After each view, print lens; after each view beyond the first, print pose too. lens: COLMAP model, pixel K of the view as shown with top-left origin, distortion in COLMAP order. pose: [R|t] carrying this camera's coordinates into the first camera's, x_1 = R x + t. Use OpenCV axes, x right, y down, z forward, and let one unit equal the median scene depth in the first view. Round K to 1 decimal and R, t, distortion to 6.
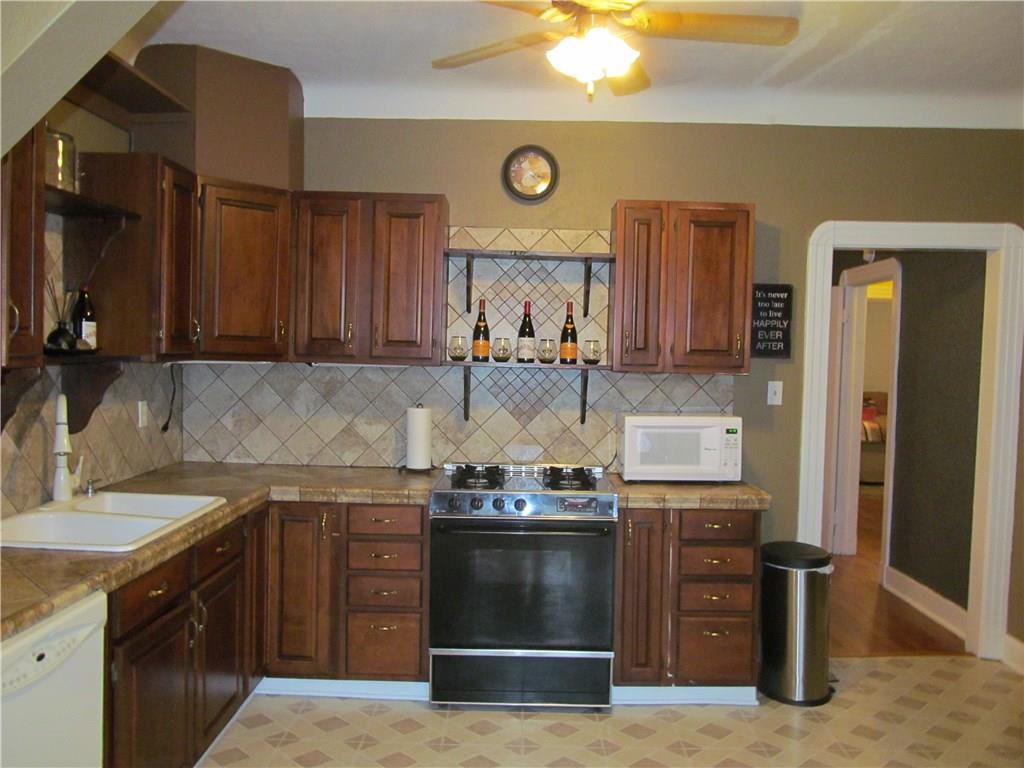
lens RADIAL K [[860.7, 0, 512.0], [0, 860.7, 384.0], [0, 0, 1]] dist [-0.039391, 0.008010]
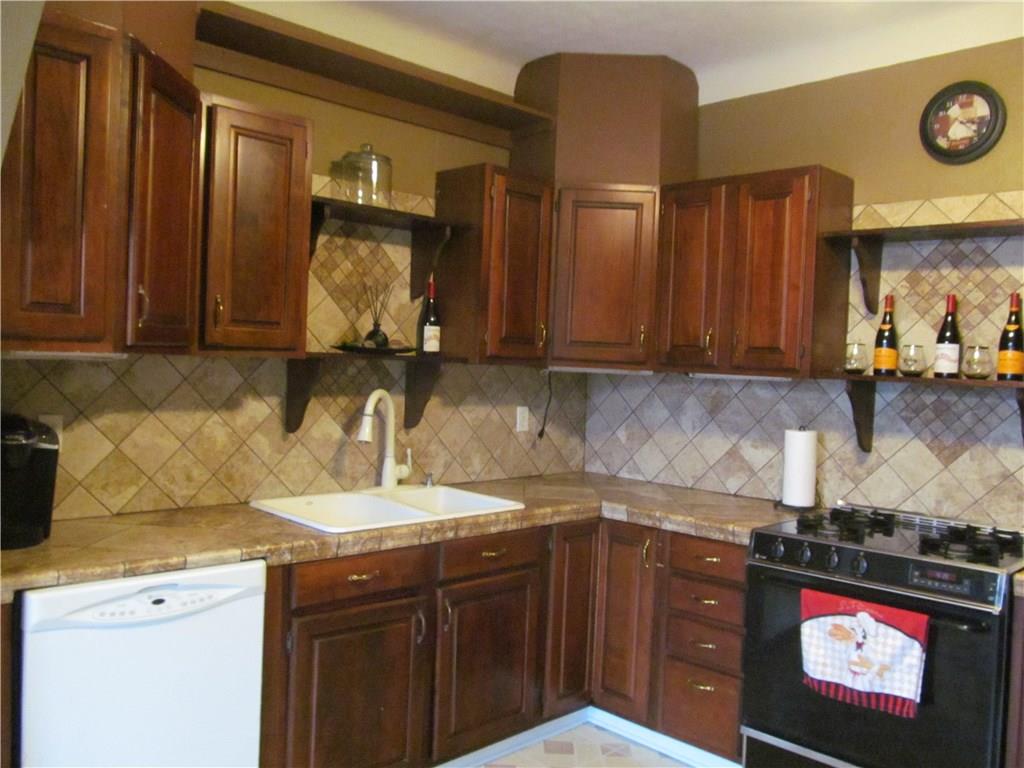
lens RADIAL K [[860.7, 0, 512.0], [0, 860.7, 384.0], [0, 0, 1]] dist [-0.039391, 0.008010]
pose [[0.713061, 0.022138, -0.700753, 0.280773], [-0.050316, 0.998540, -0.019654, 0.013709], [0.699295, 0.049274, 0.713133, 0.241135]]
